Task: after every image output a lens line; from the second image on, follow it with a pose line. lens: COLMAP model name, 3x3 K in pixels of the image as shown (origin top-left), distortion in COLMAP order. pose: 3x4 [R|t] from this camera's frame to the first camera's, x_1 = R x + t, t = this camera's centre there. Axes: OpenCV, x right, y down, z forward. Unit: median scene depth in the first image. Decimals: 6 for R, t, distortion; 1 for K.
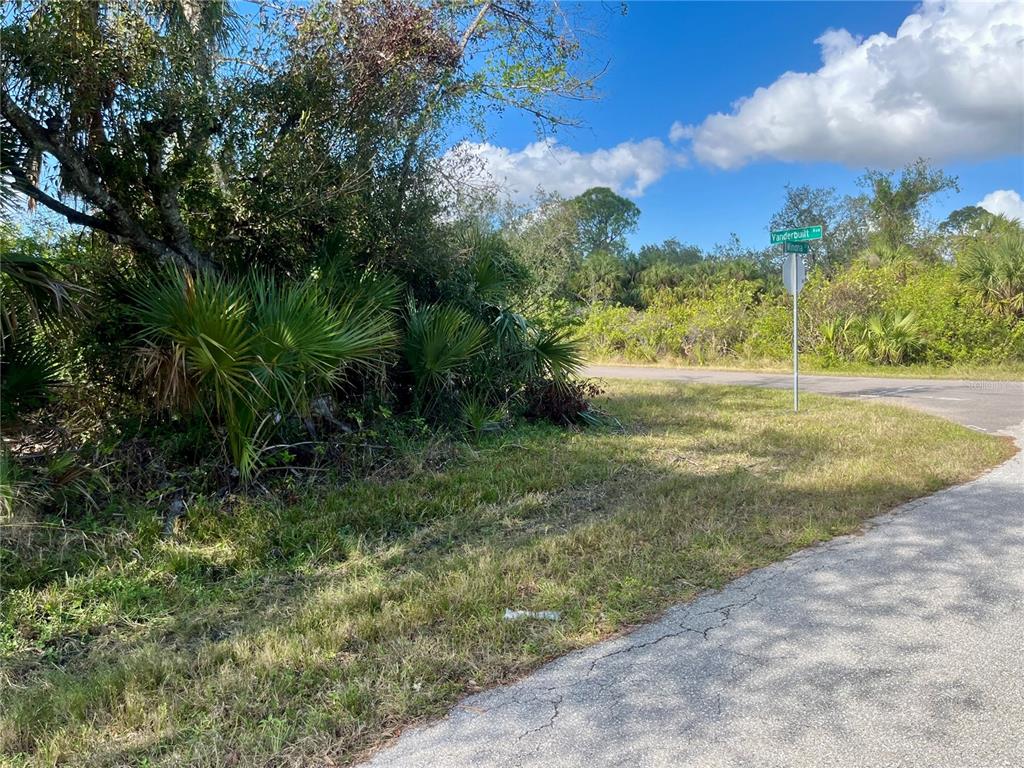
lens RADIAL K [[835.3, 0, 512.0], [0, 835.3, 384.0], [0, 0, 1]] dist [0.007339, 0.003584]
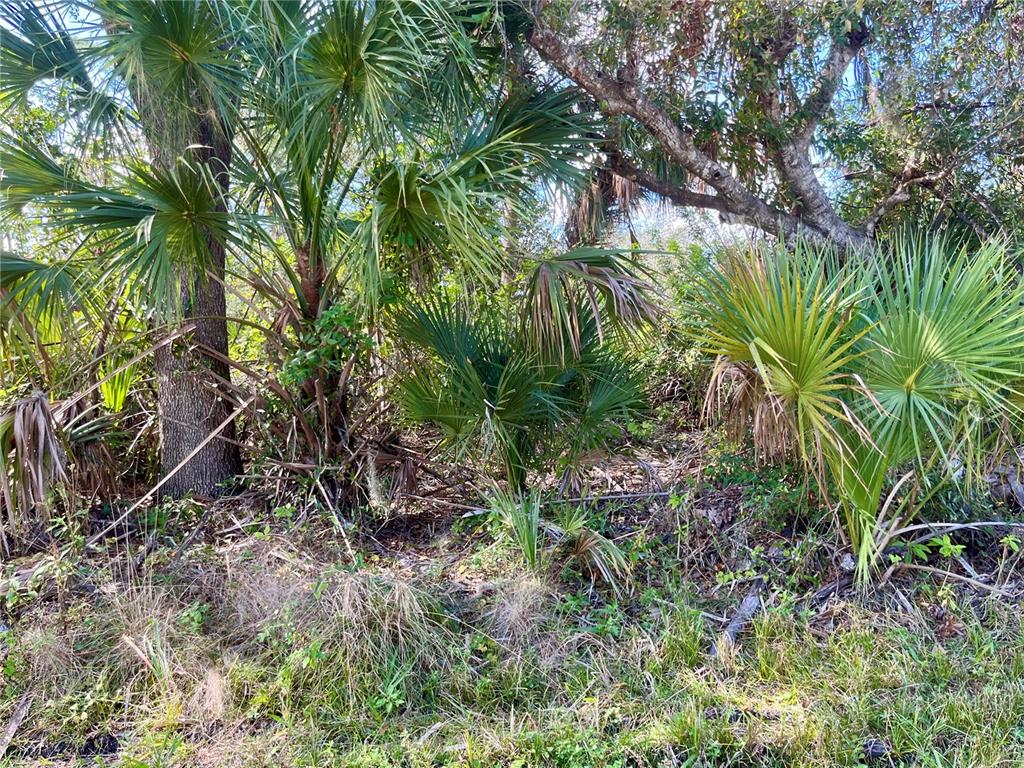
lens RADIAL K [[835.3, 0, 512.0], [0, 835.3, 384.0], [0, 0, 1]] dist [0.007339, 0.003584]
pose [[0.652202, 0.008333, -0.757999, -0.027773], [-0.017748, 0.999833, -0.004279, -0.018794], [0.757837, 0.016244, 0.652241, 0.403545]]
